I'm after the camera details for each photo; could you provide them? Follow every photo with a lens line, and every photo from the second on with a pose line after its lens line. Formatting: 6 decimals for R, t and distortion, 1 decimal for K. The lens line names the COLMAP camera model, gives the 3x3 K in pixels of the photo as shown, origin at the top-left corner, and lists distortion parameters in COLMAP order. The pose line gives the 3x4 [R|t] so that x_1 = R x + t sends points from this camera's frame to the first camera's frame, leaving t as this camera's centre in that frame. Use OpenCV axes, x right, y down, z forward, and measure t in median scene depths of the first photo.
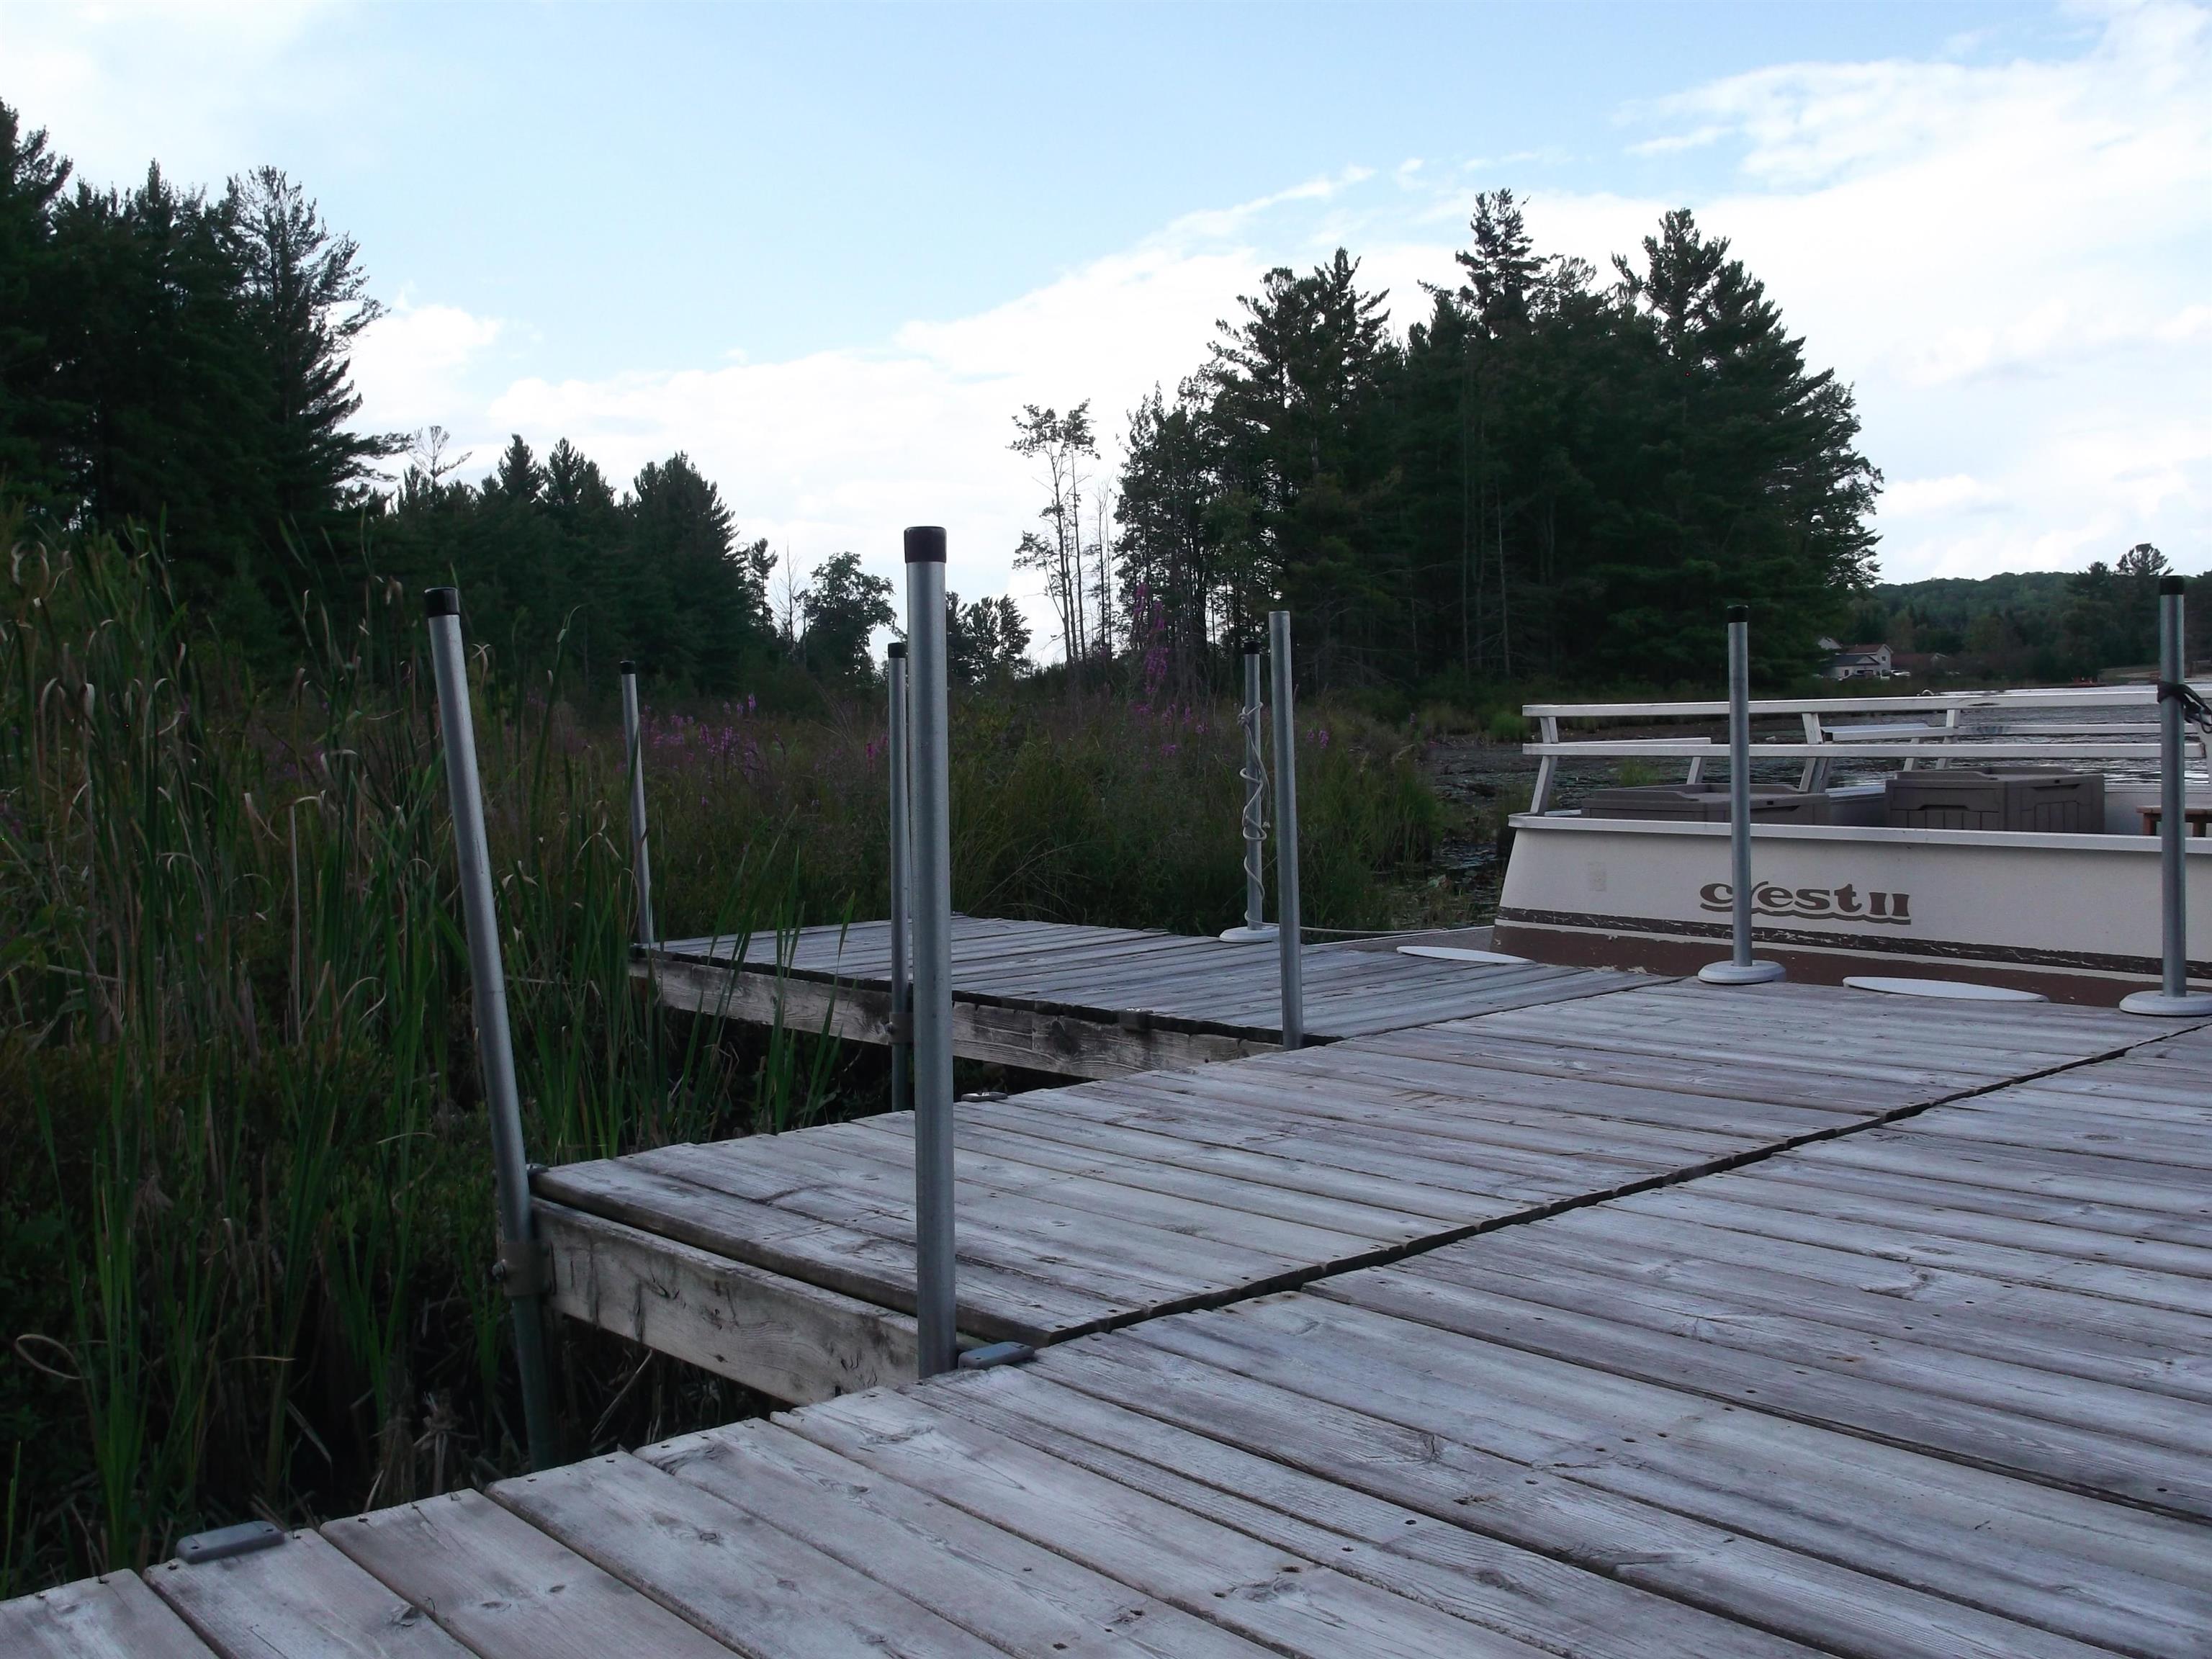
lens RADIAL K [[2224.5, 0, 1105.5], [0, 2224.5, 809.1], [0, 0, 1]] dist [0.022695, 0.000000]
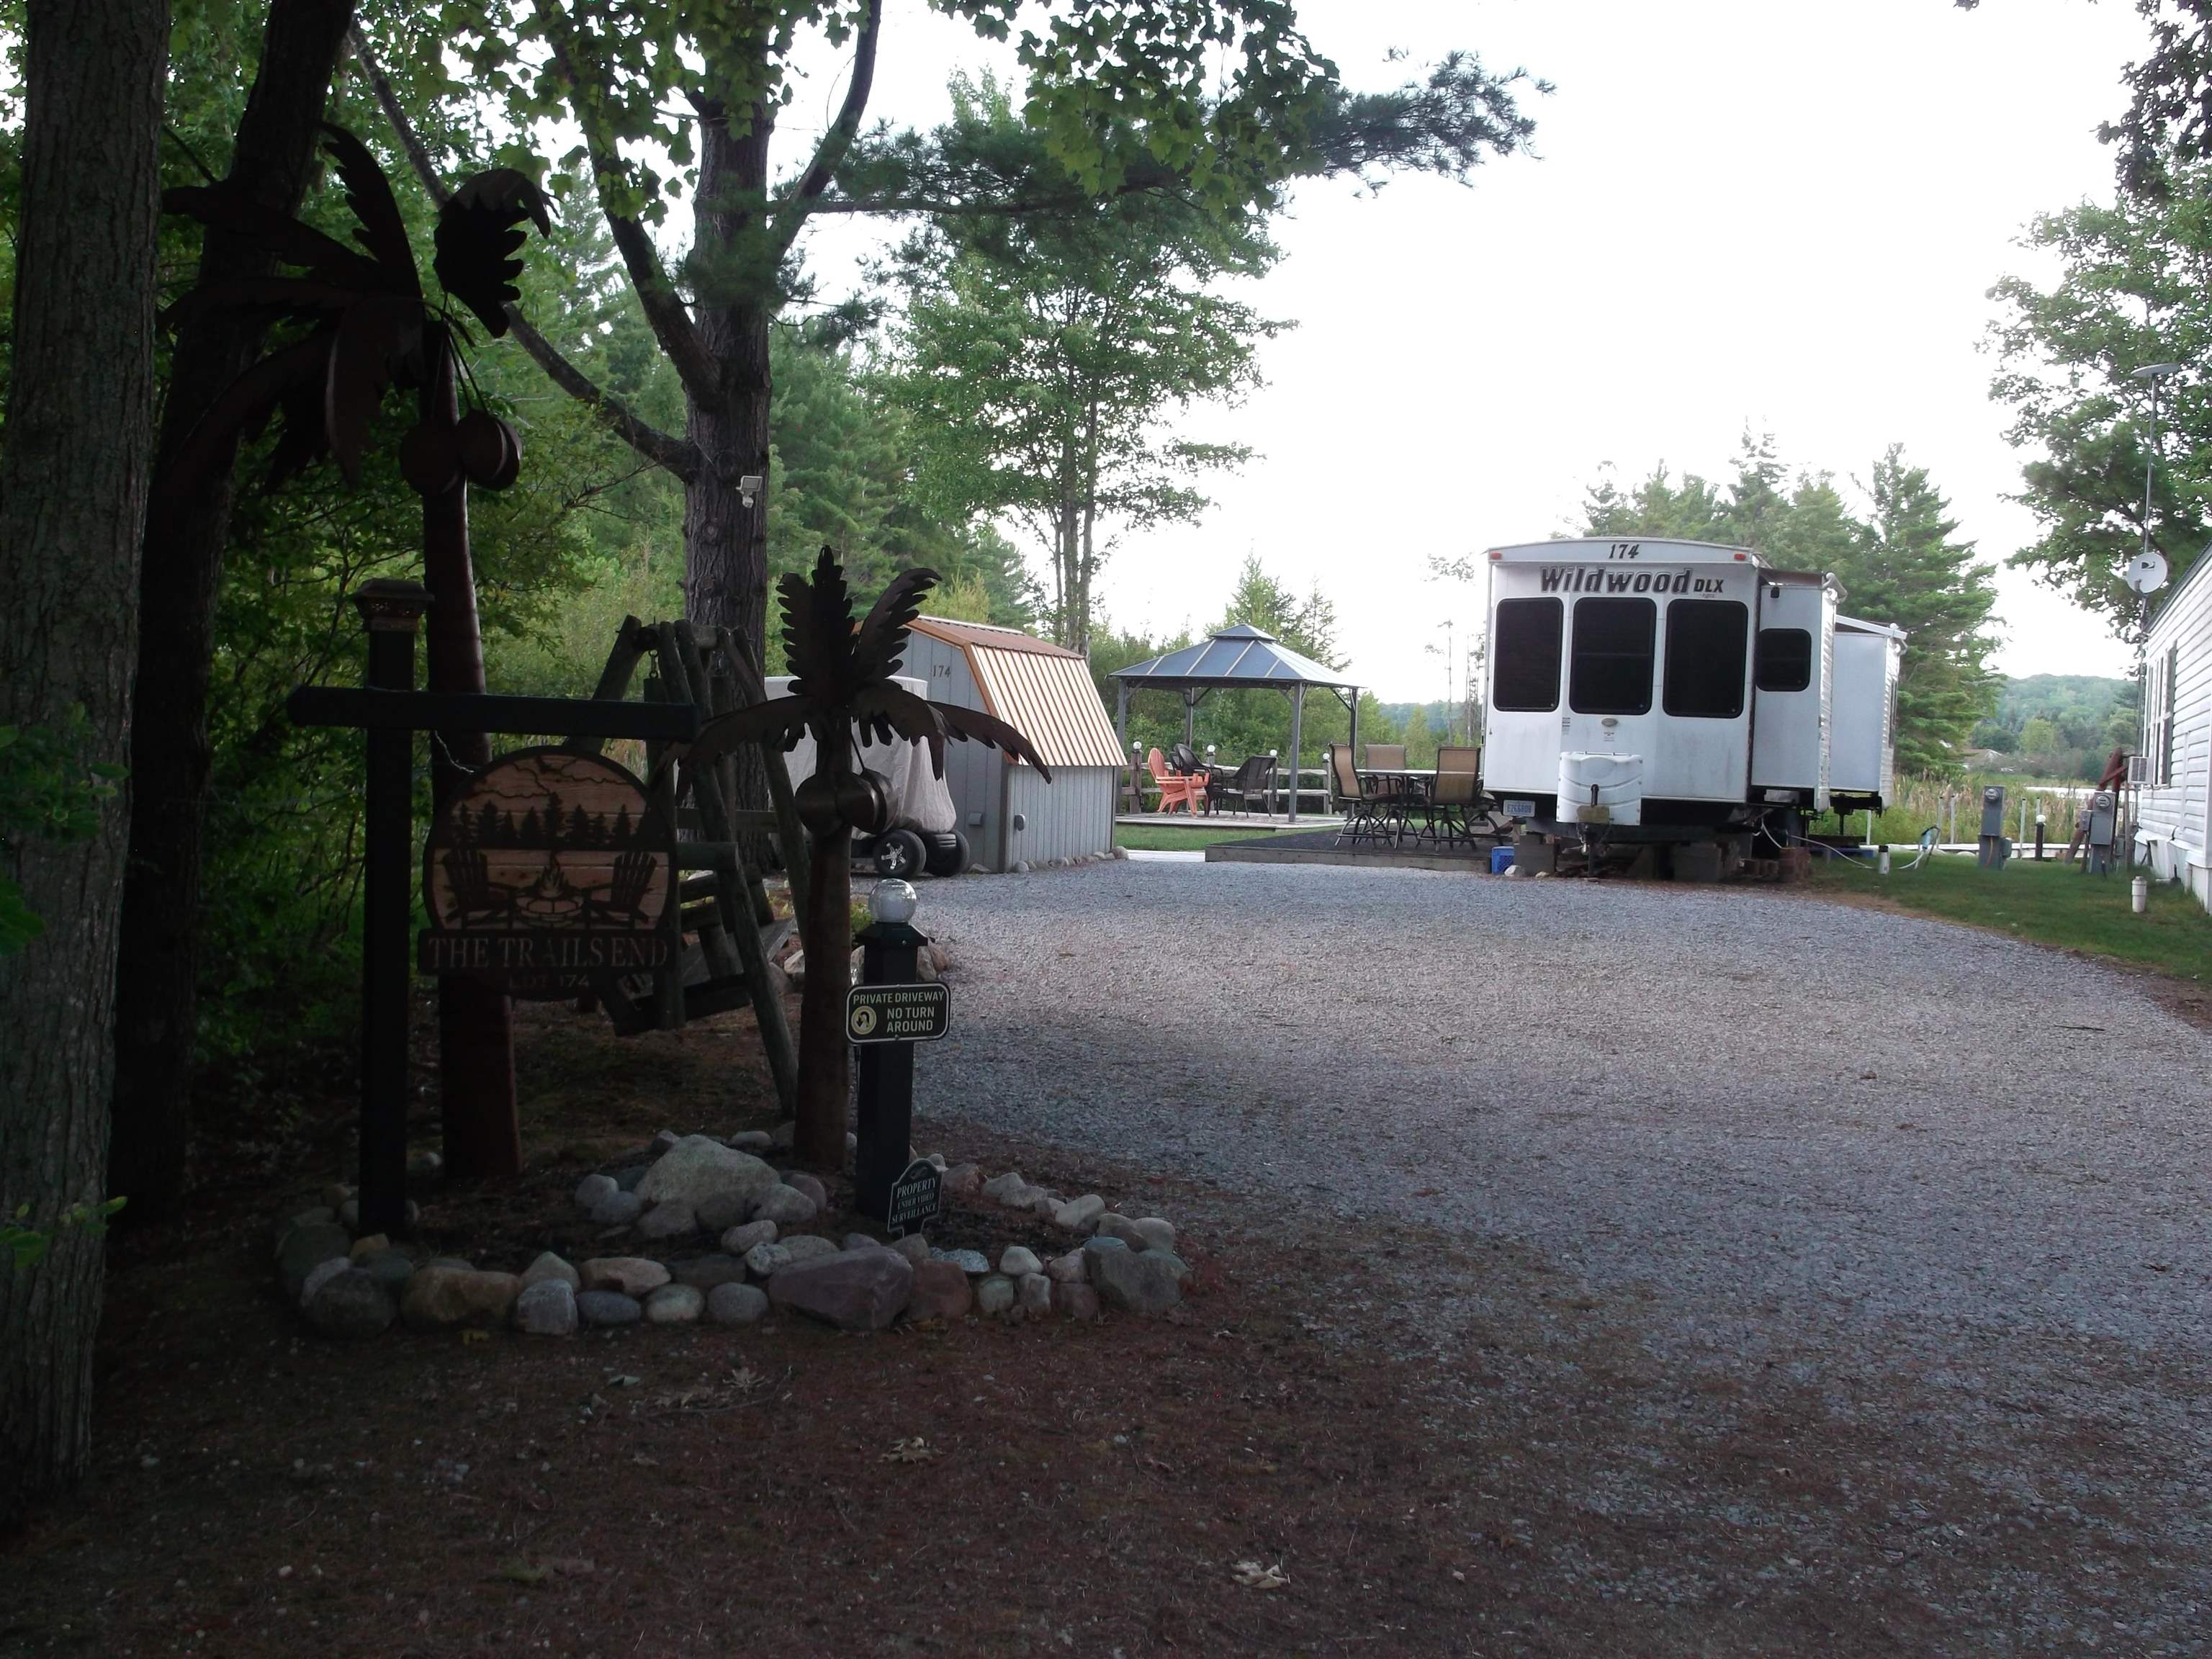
lens RADIAL K [[2224.5, 0, 1081.7], [0, 2224.5, 842.2], [0, 0, 1]] dist [0.022695, 0.000000]
pose [[0.997553, 0.068777, -0.012575, -0.214433], [-0.068756, 0.997631, 0.002128, 0.018220], [0.012691, -0.001258, 0.999919, -0.410481]]
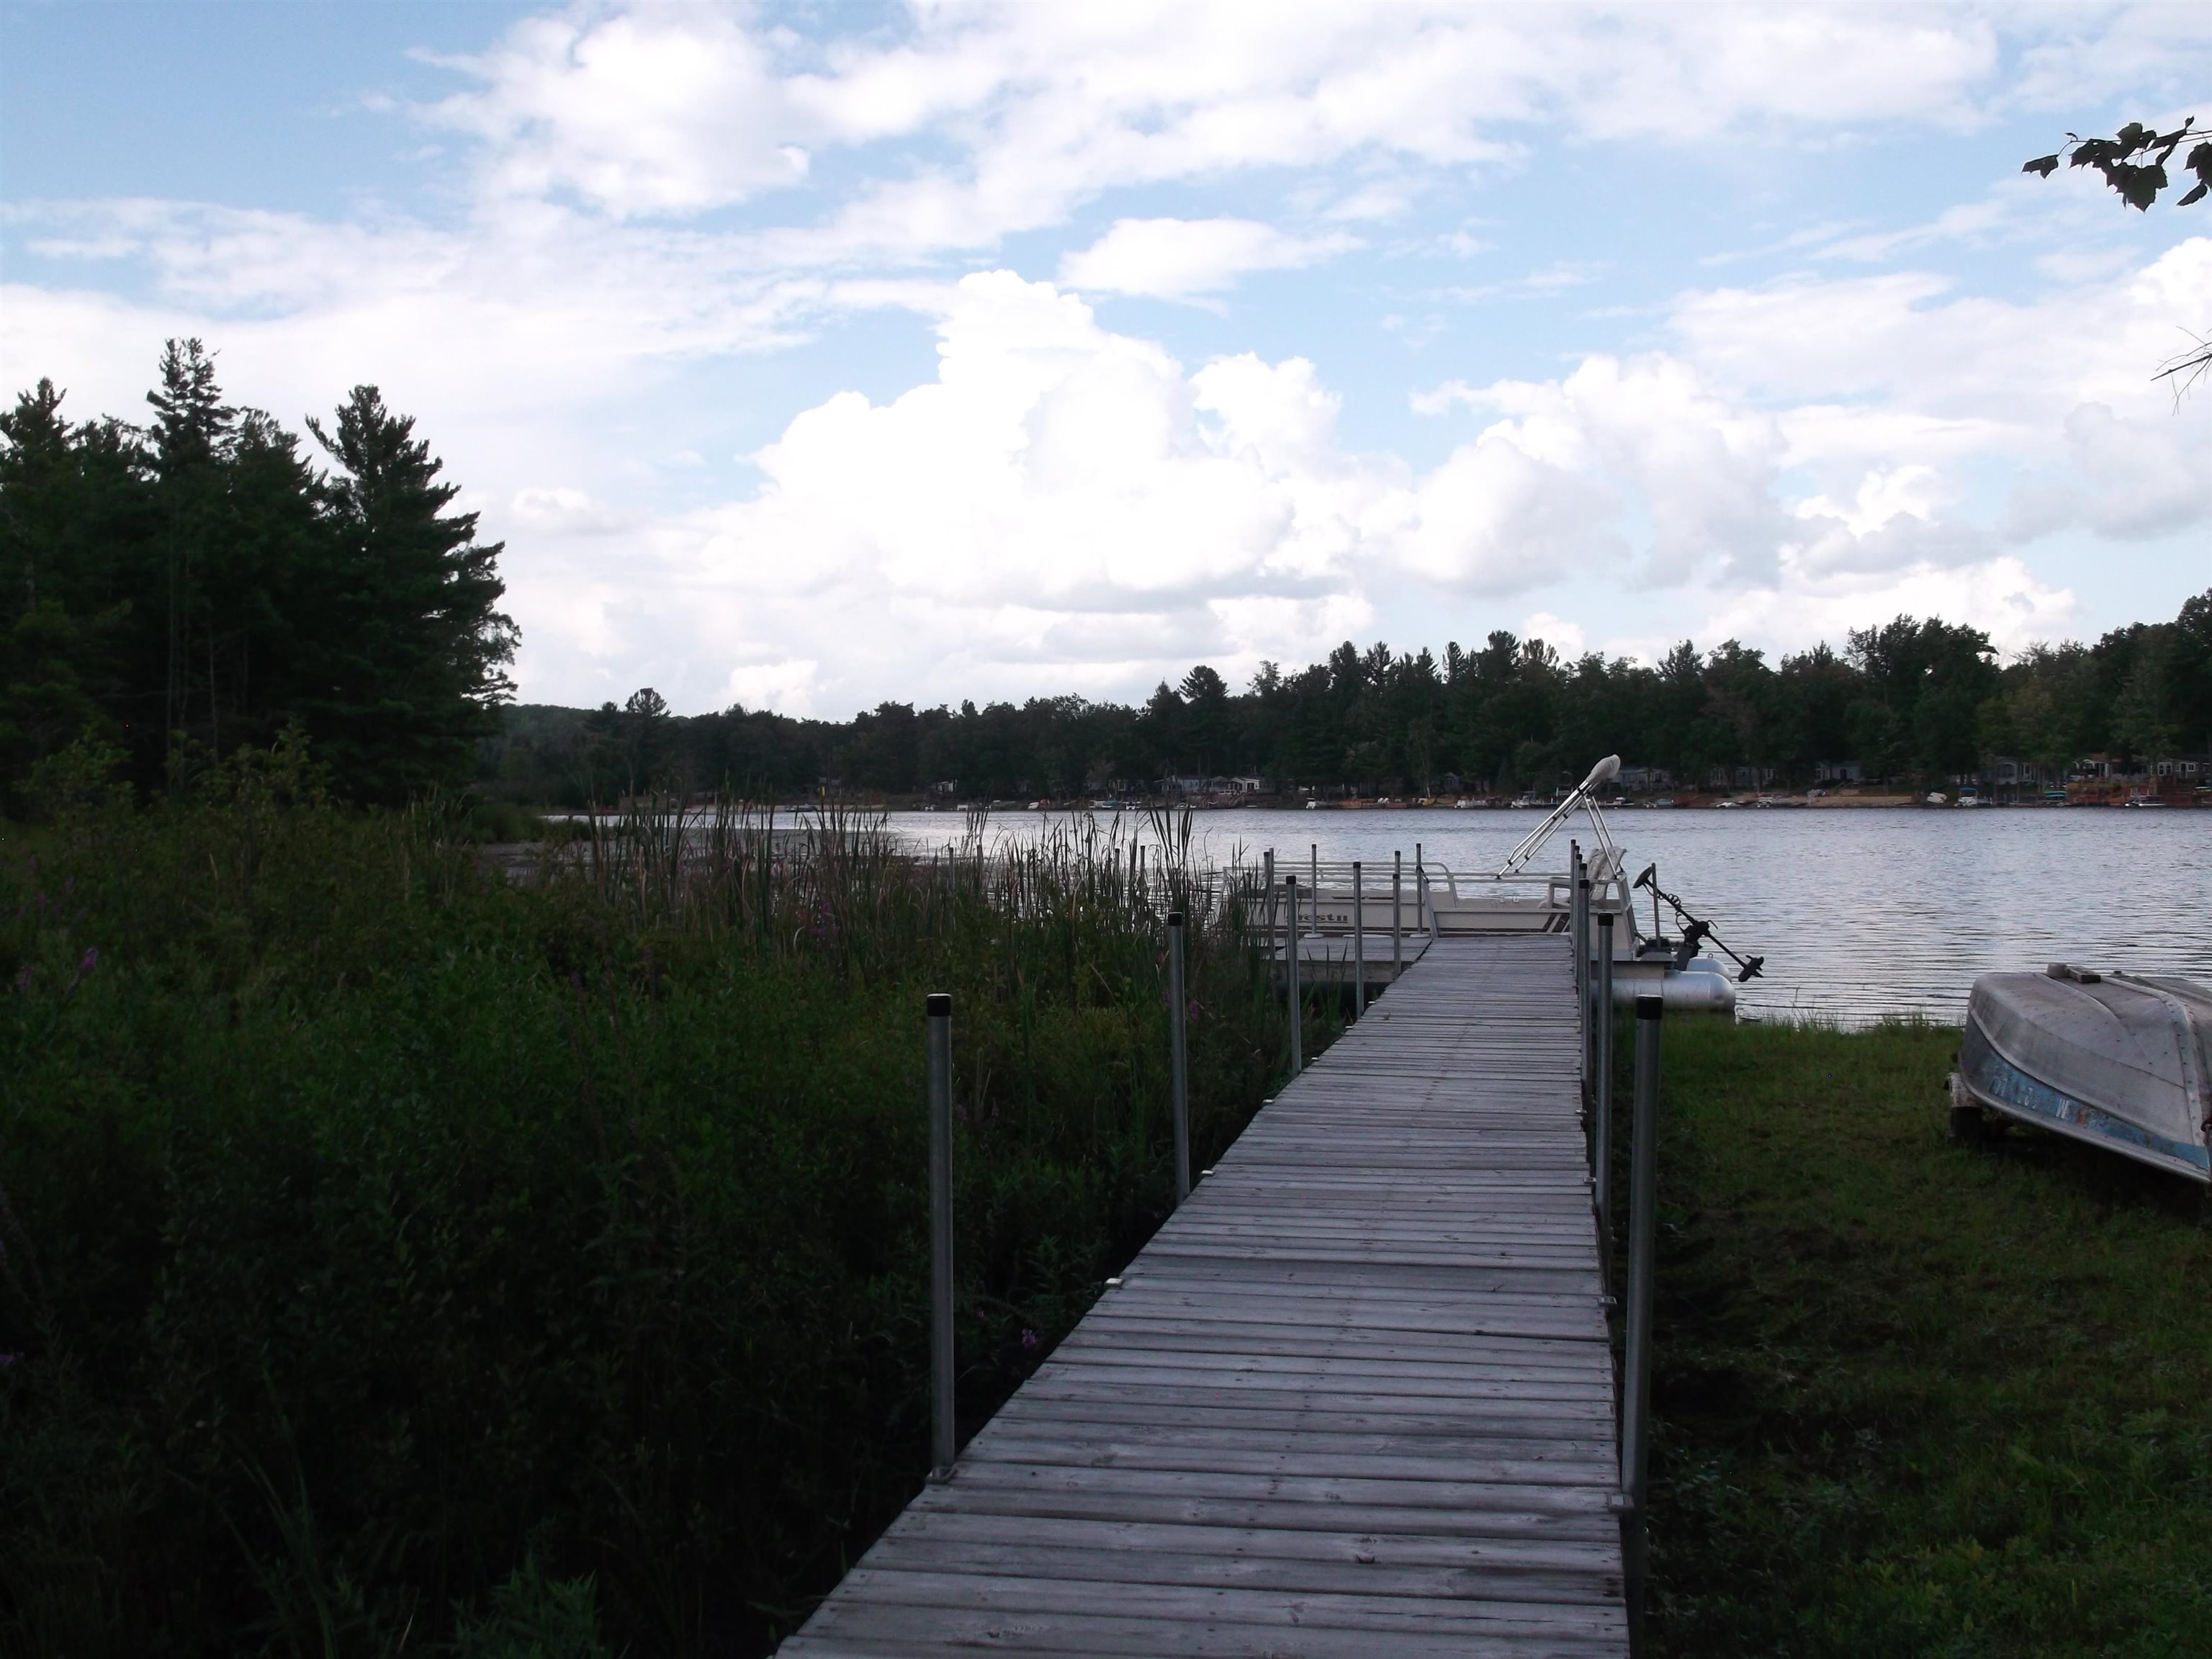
lens RADIAL K [[2224.5, 0, 1102.1], [0, 2224.5, 810.6], [0, 0, 1]] dist [0.022695, 0.000000]
pose [[0.793181, 0.023303, 0.608540, -0.120244], [0.008312, 0.998760, -0.049080, 0.001599], [-0.608929, 0.043988, 0.792004, -0.093855]]
